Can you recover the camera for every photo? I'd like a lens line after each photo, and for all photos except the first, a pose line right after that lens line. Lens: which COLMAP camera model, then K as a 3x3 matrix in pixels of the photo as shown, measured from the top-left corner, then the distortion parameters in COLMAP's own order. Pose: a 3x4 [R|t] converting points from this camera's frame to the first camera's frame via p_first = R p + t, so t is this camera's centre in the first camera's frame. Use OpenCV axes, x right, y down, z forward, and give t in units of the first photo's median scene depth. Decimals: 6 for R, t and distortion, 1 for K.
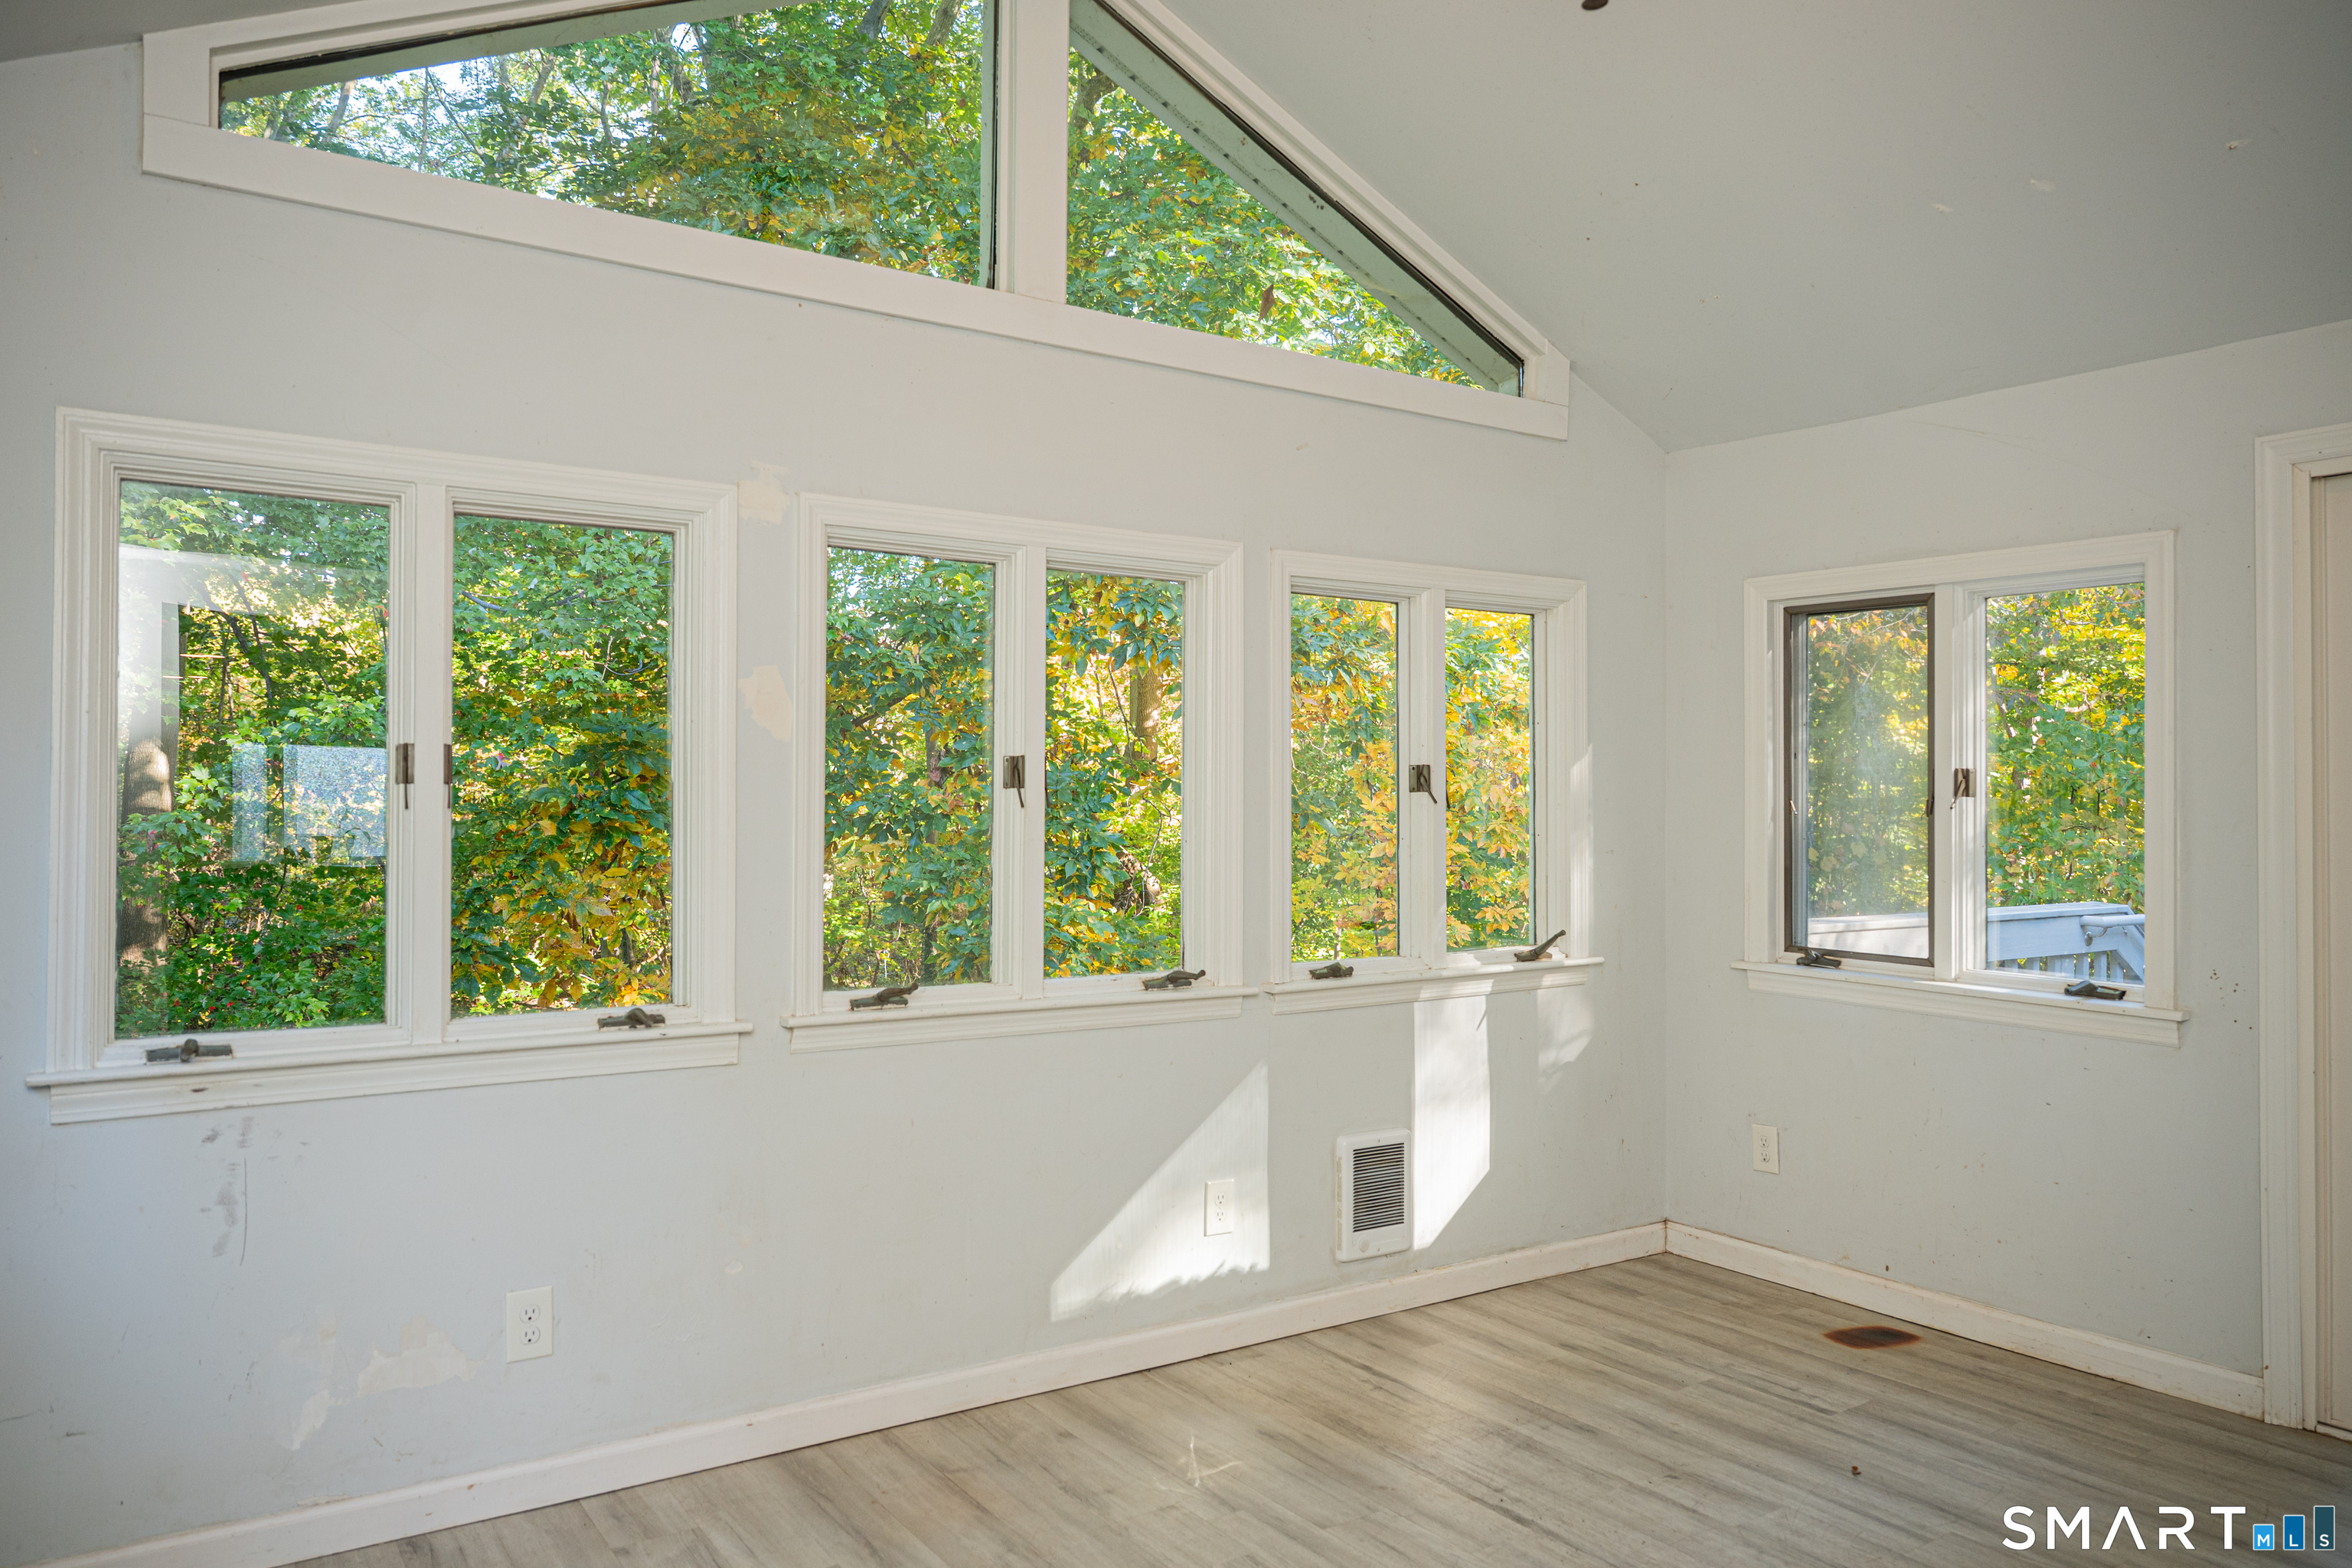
lens RADIAL K [[1608.8, 0, 1167.2], [0, 1608.8, 772.3], [0, 0, 1]] dist [-0.000726, 0.000957]
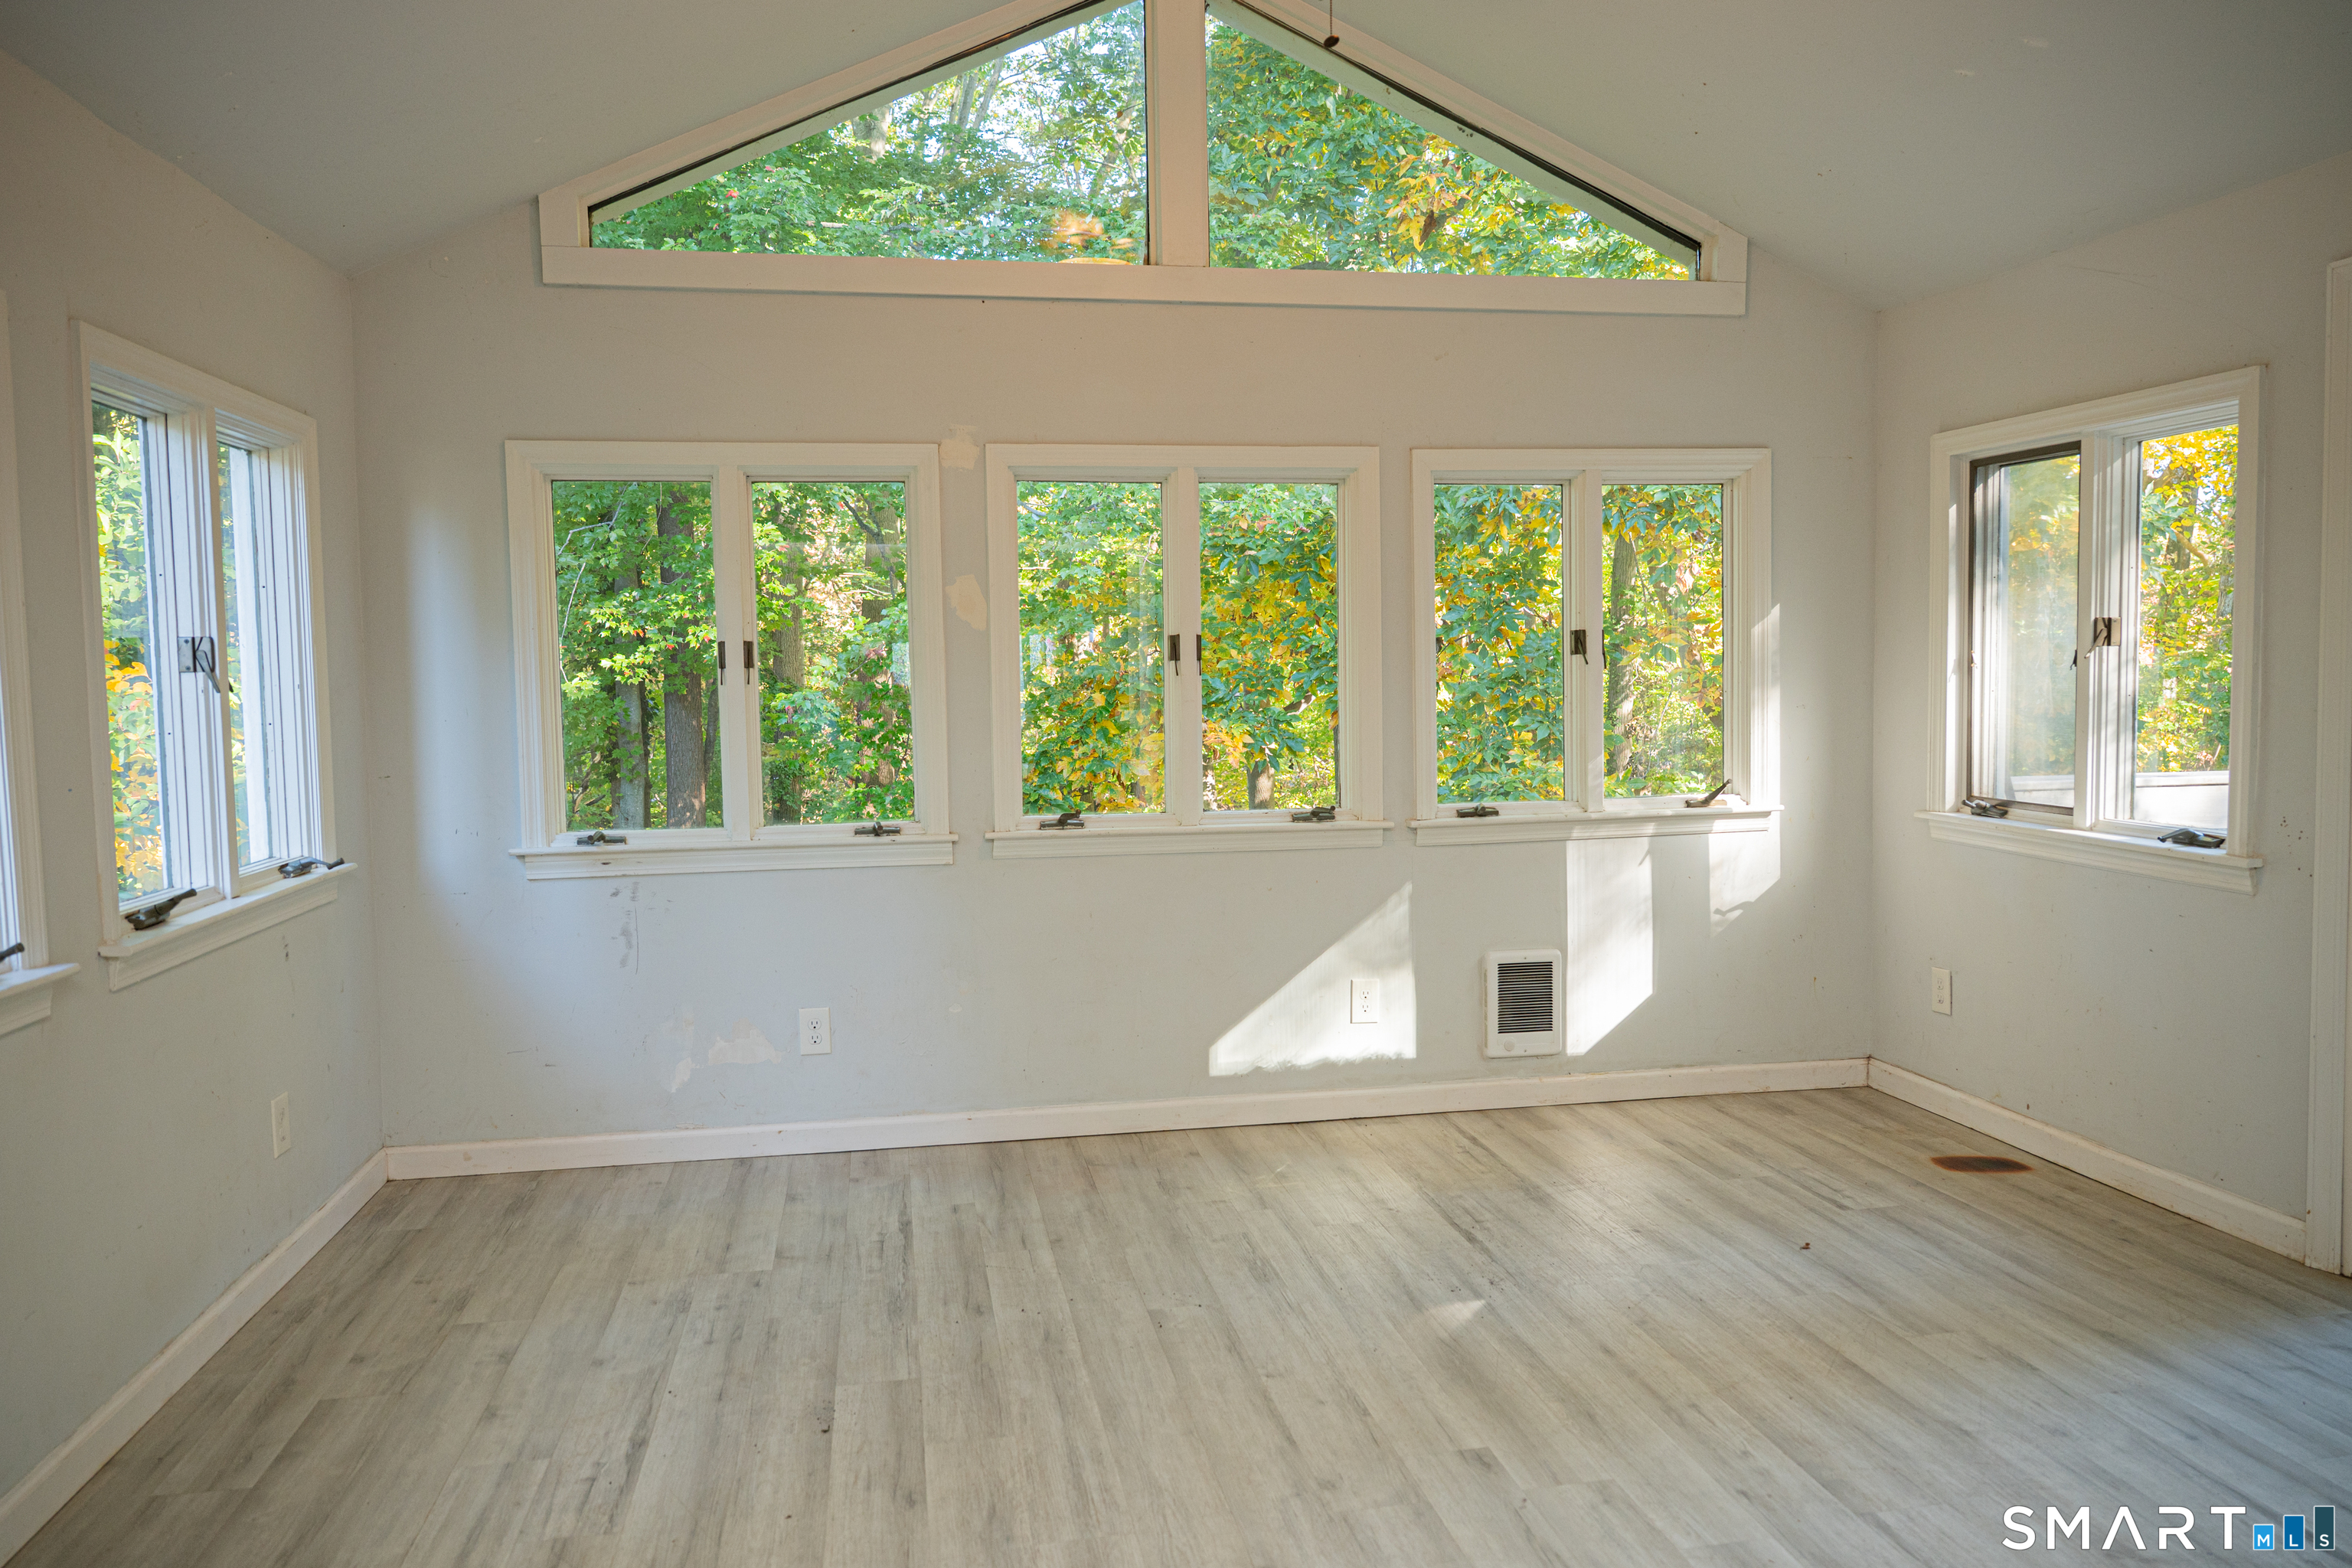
lens RADIAL K [[1608.8, 0, 1167.2], [0, 1608.8, 772.3], [0, 0, 1]] dist [-0.000726, 0.000957]
pose [[0.913937, 0.004642, -0.405828, 0.400411], [0.028167, 0.996798, 0.074835, 0.002326], [0.404876, -0.079825, 0.910880, -0.160962]]
